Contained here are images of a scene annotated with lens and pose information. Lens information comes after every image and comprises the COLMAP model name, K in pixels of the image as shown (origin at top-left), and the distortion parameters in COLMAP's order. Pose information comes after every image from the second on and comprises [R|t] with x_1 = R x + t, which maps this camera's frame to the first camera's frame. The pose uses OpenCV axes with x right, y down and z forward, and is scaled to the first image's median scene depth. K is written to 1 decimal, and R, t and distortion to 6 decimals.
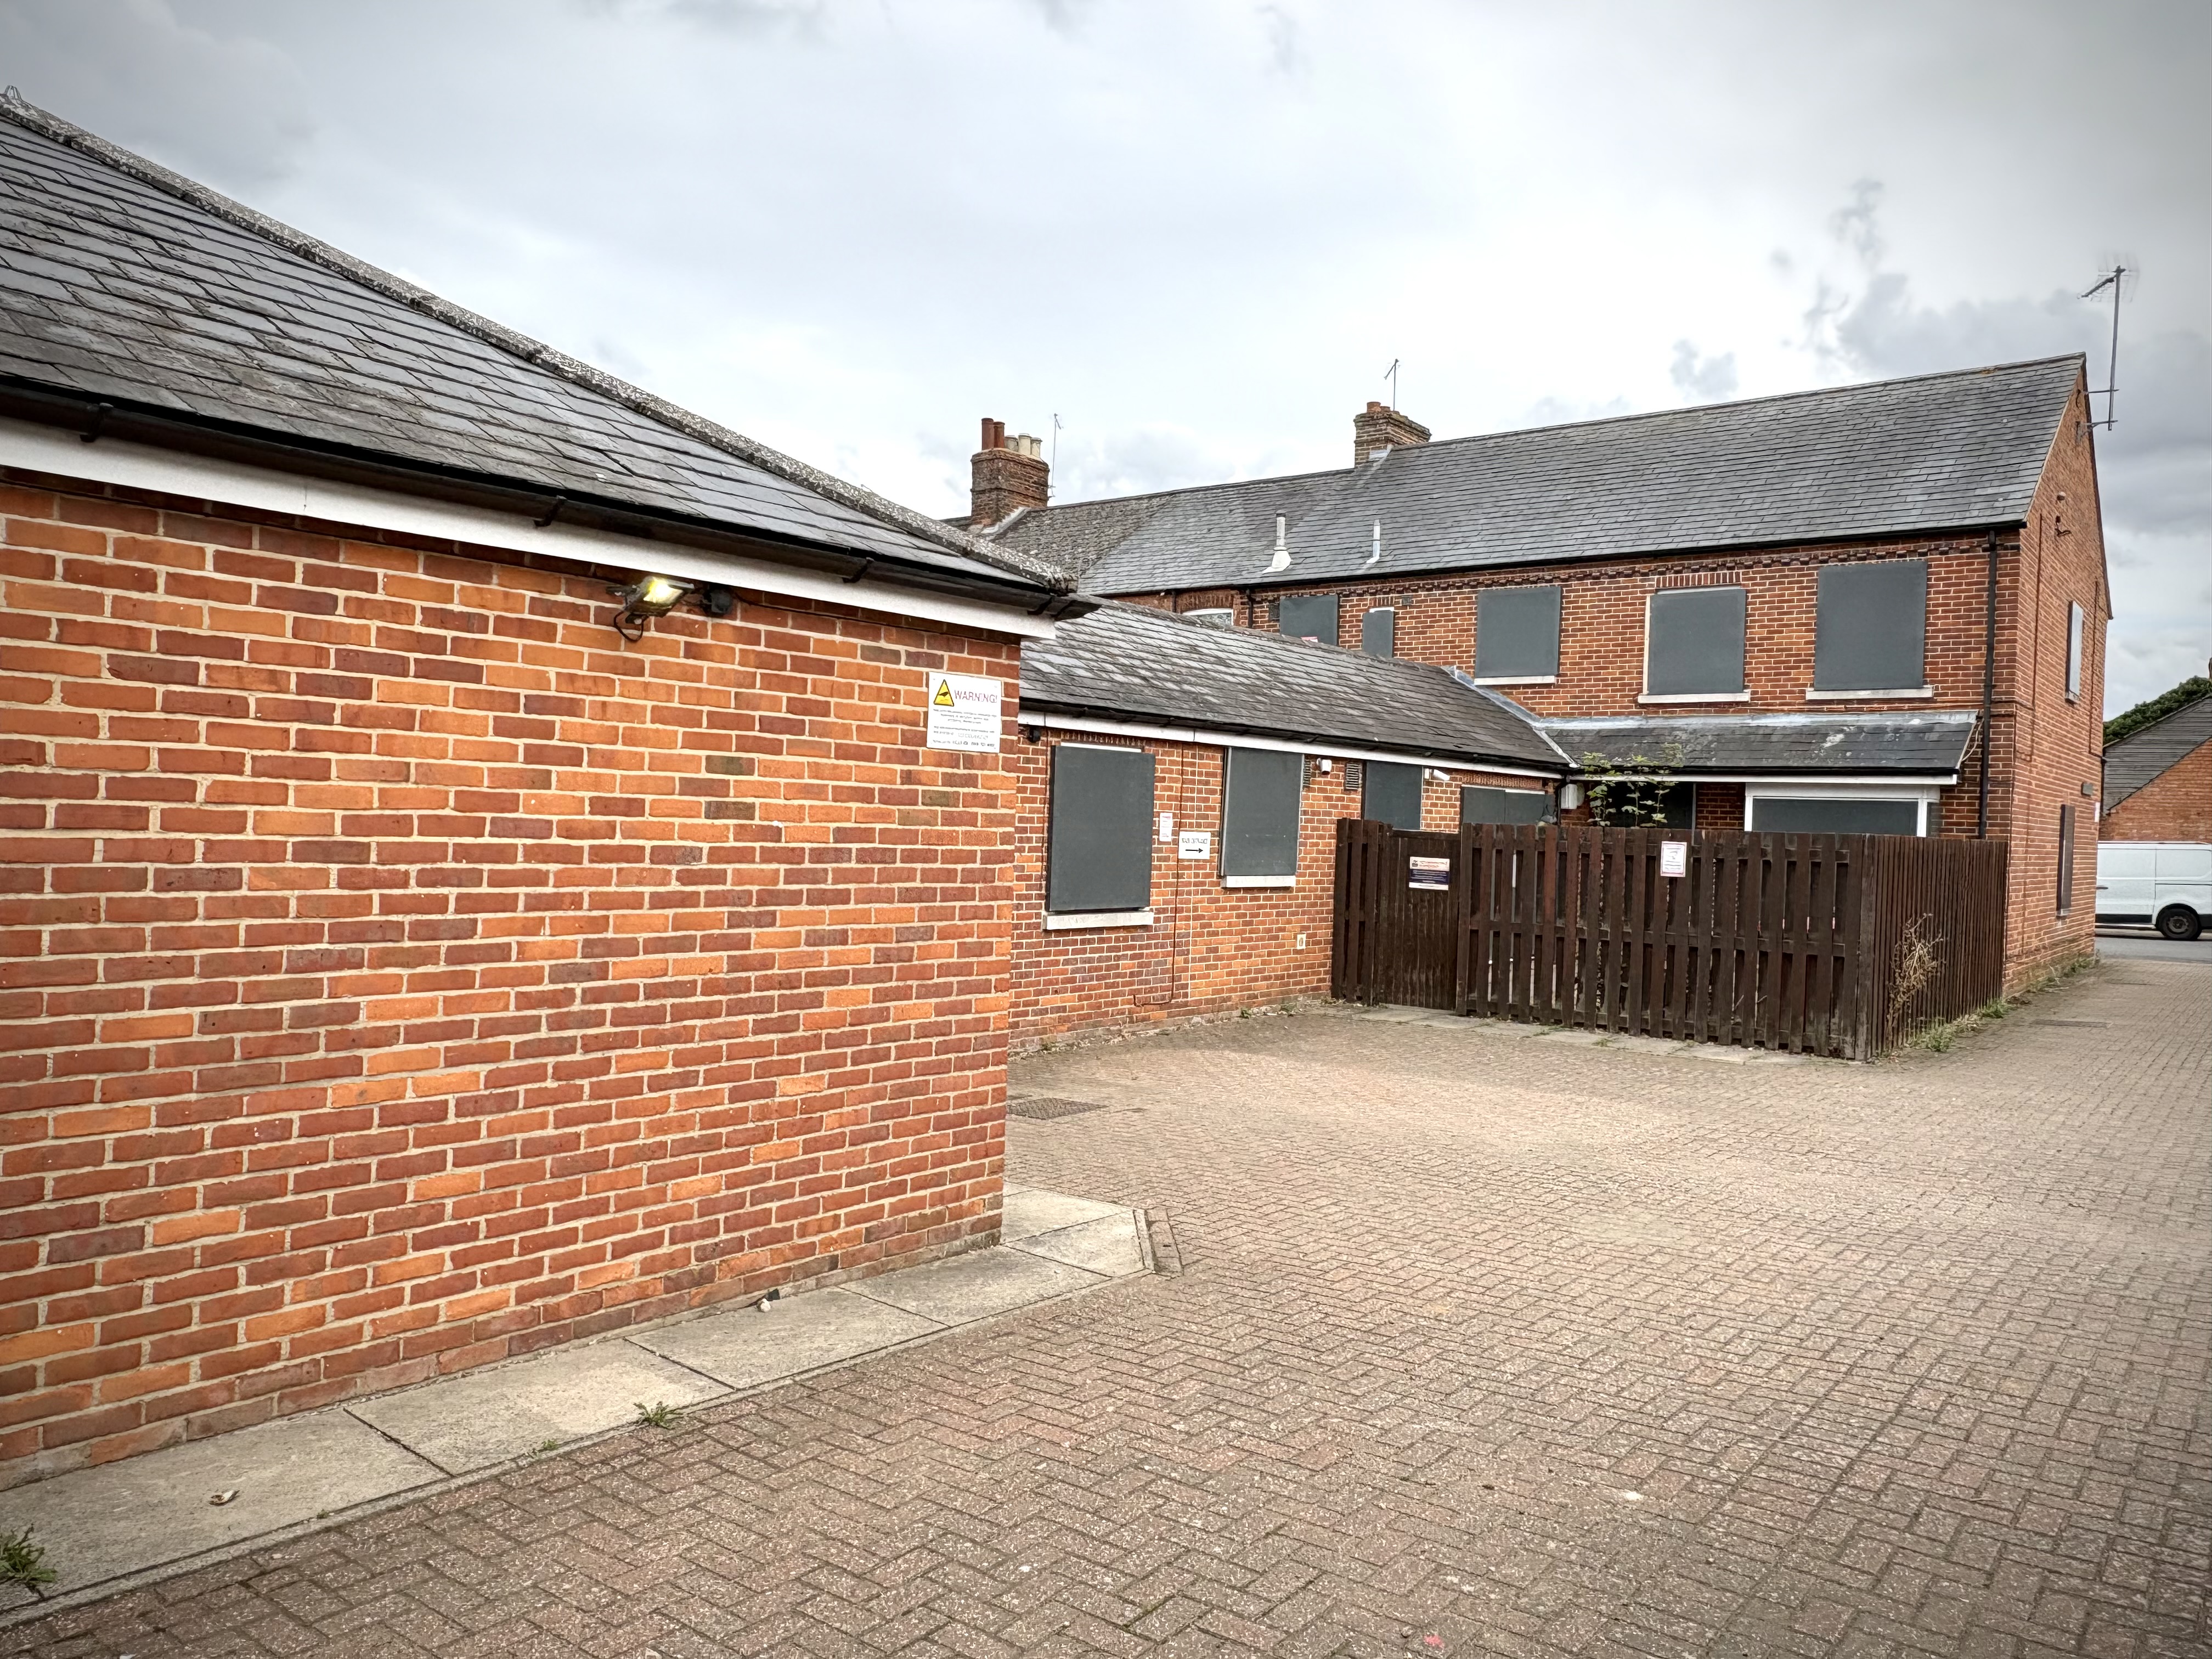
lens RADIAL K [[1581.5, 0, 1101.3], [0, 1581.5, 829.8], [0, 0, 1]] dist [-0.001909, 0.001629]
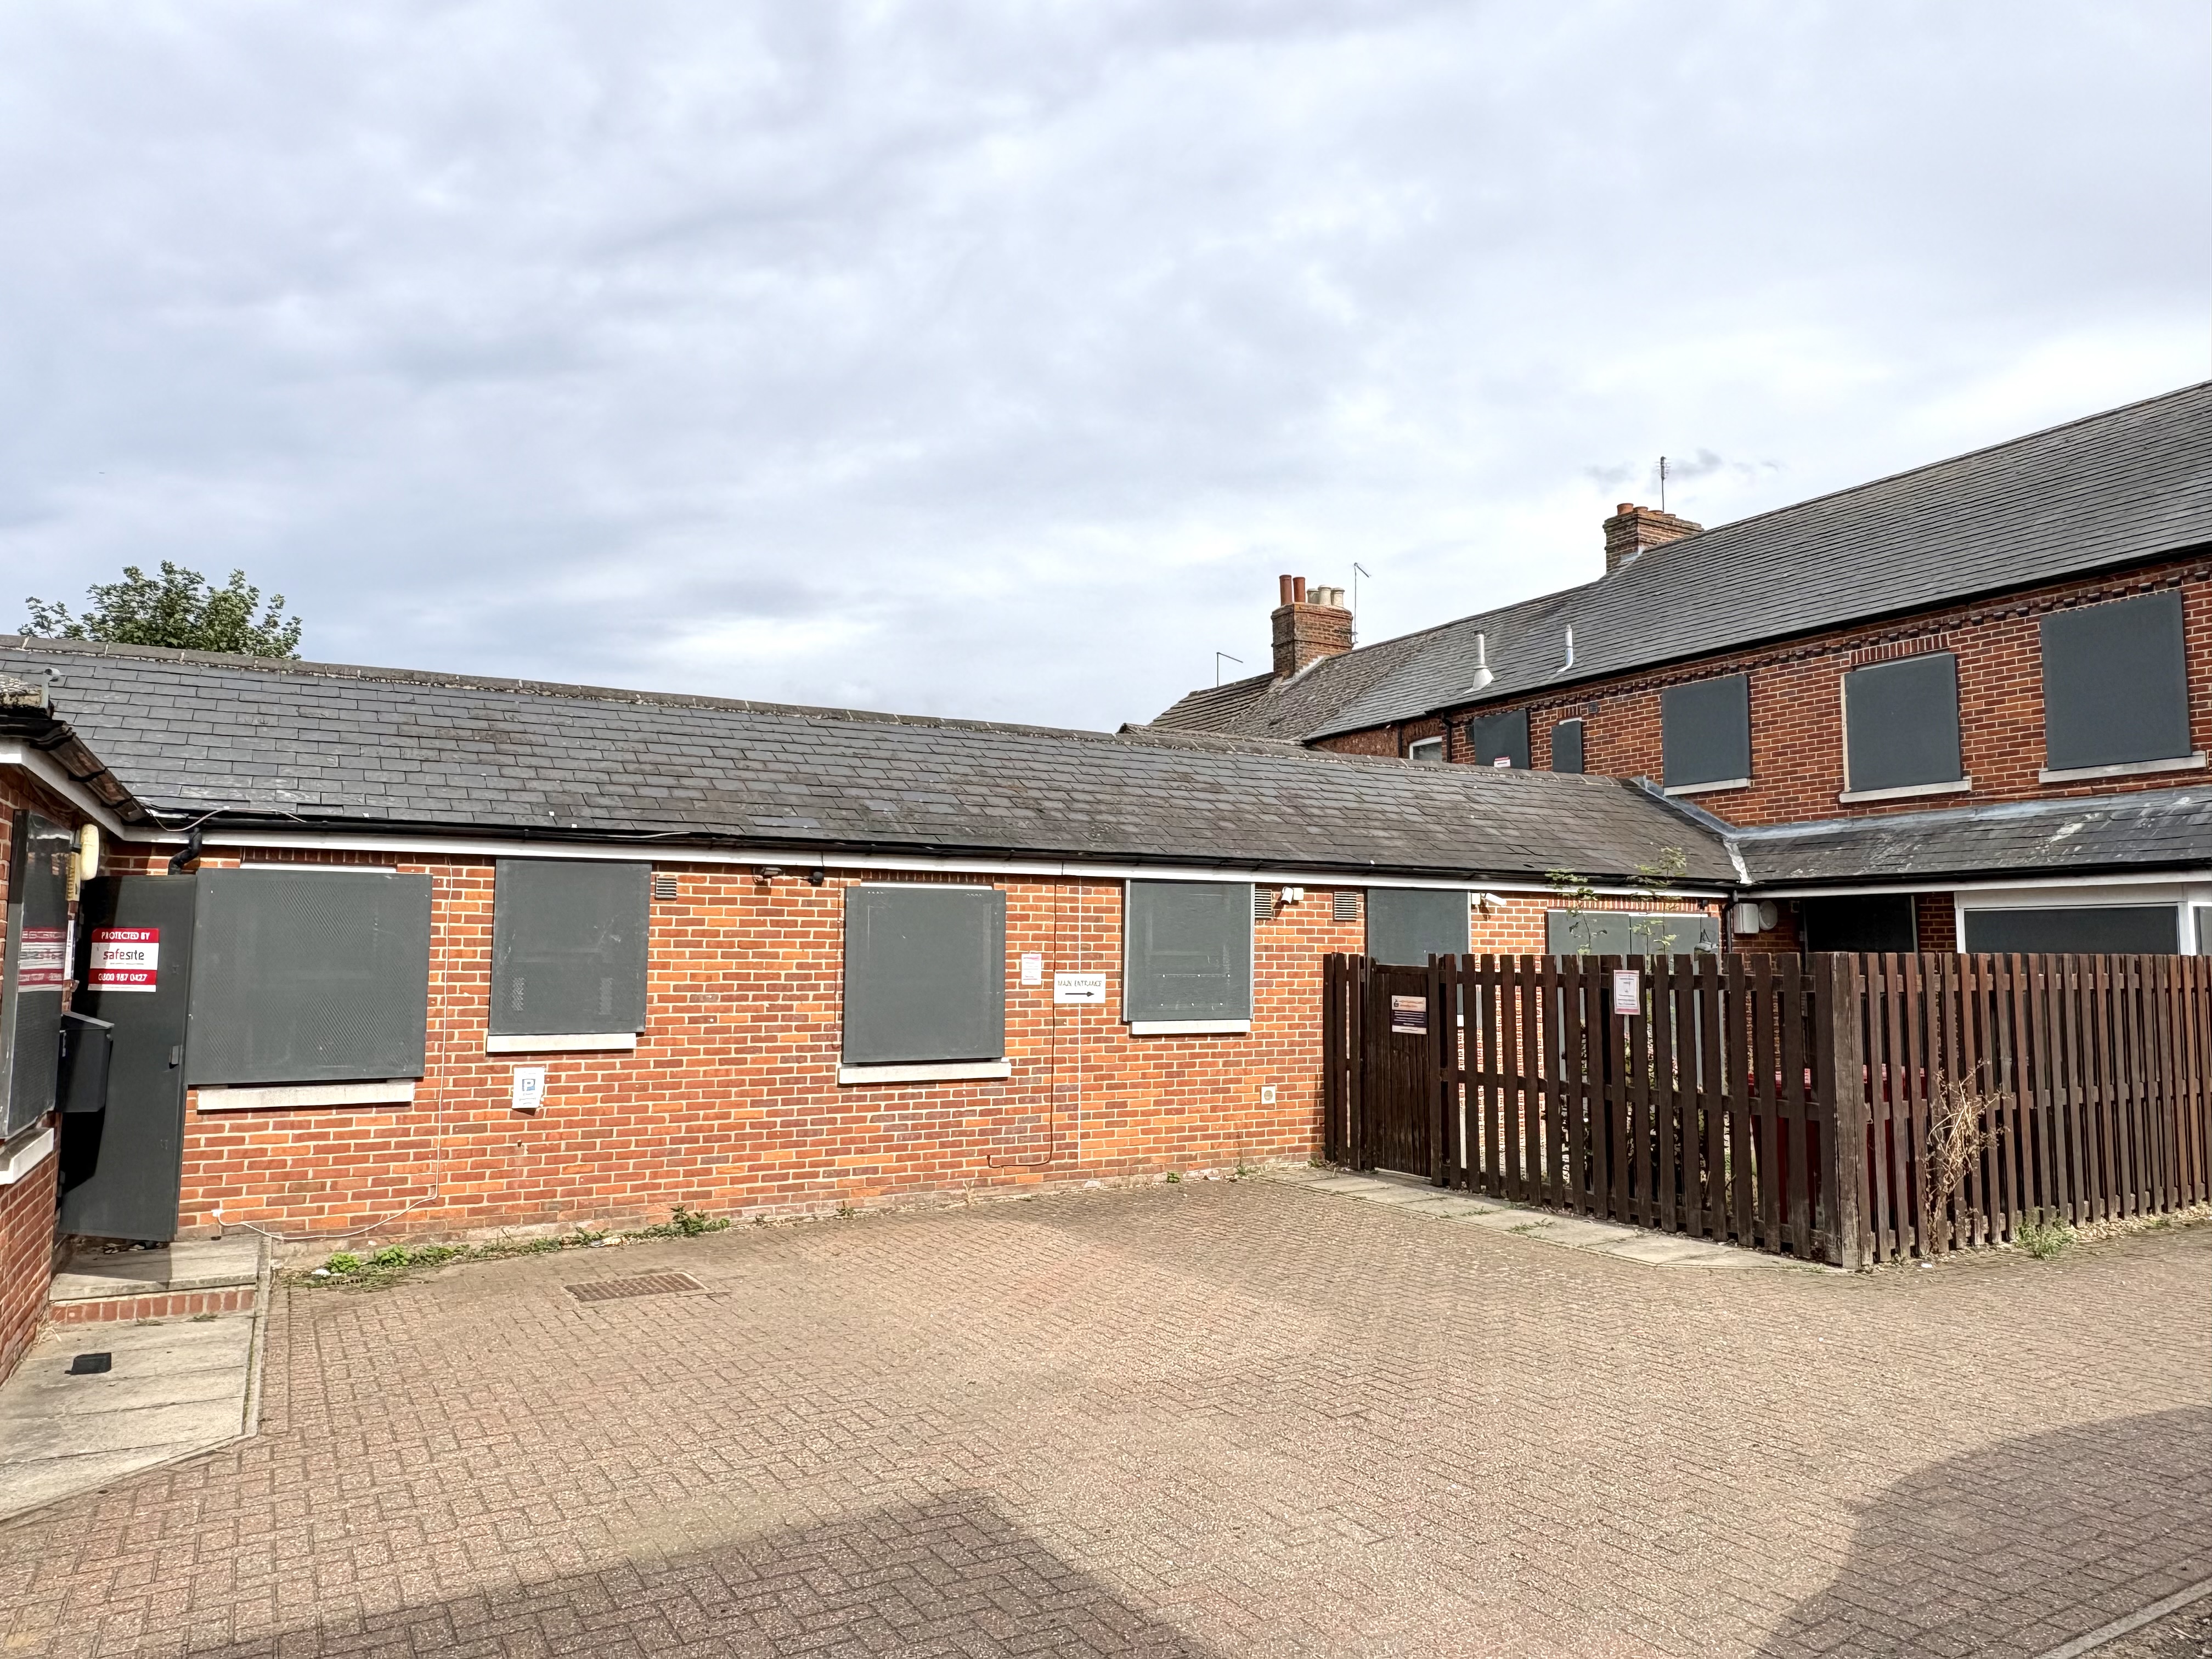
lens RADIAL K [[1456.7, 0, 1106.0], [0, 1456.7, 829.5], [0, 0, 1]] dist [-0.001692, 0.001927]
pose [[0.929317, -0.062490, -0.363956, 0.425147], [0.025232, 0.994020, -0.106241, 0.009274], [0.368419, 0.089548, 0.925337, 0.244801]]
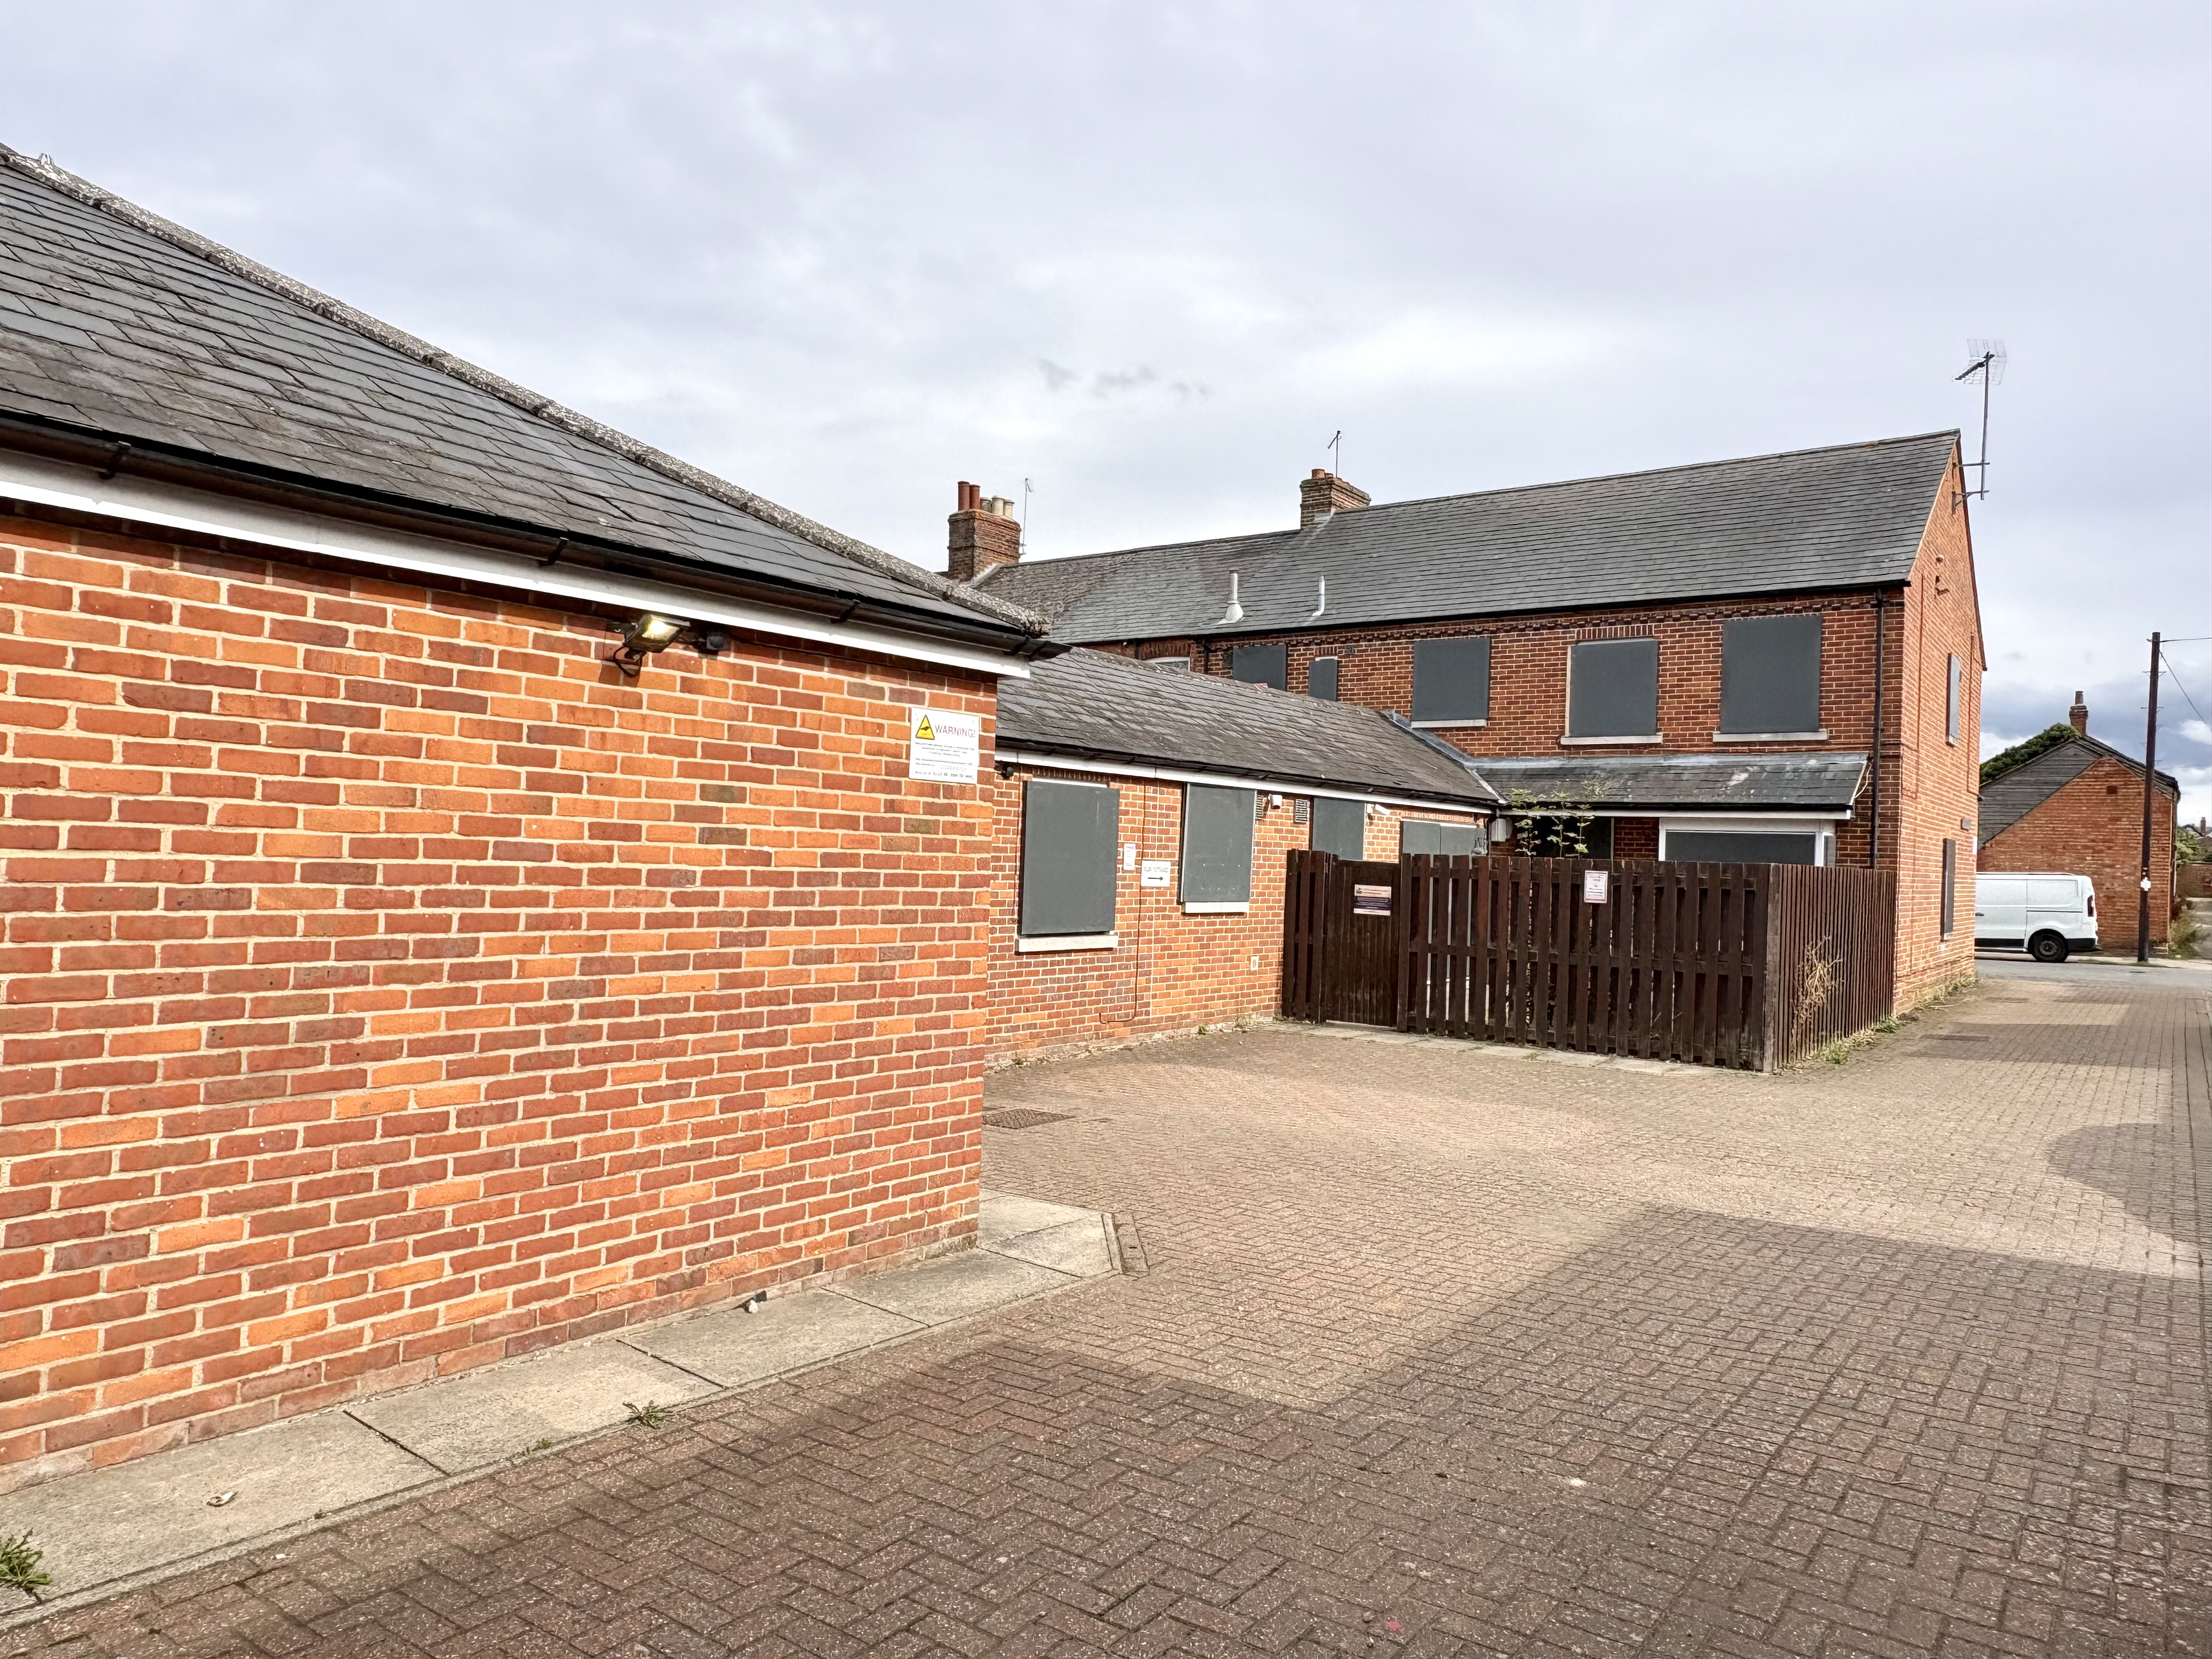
lens RADIAL K [[1456.7, 0, 1106.0], [0, 1456.7, 829.5], [0, 0, 1]] dist [-0.001692, 0.001927]
pose [[0.999640, 0.001643, 0.026778, -0.001883], [-0.001045, 0.999750, -0.022342, 0.002121], [-0.026808, 0.022306, 0.999392, 0.007982]]
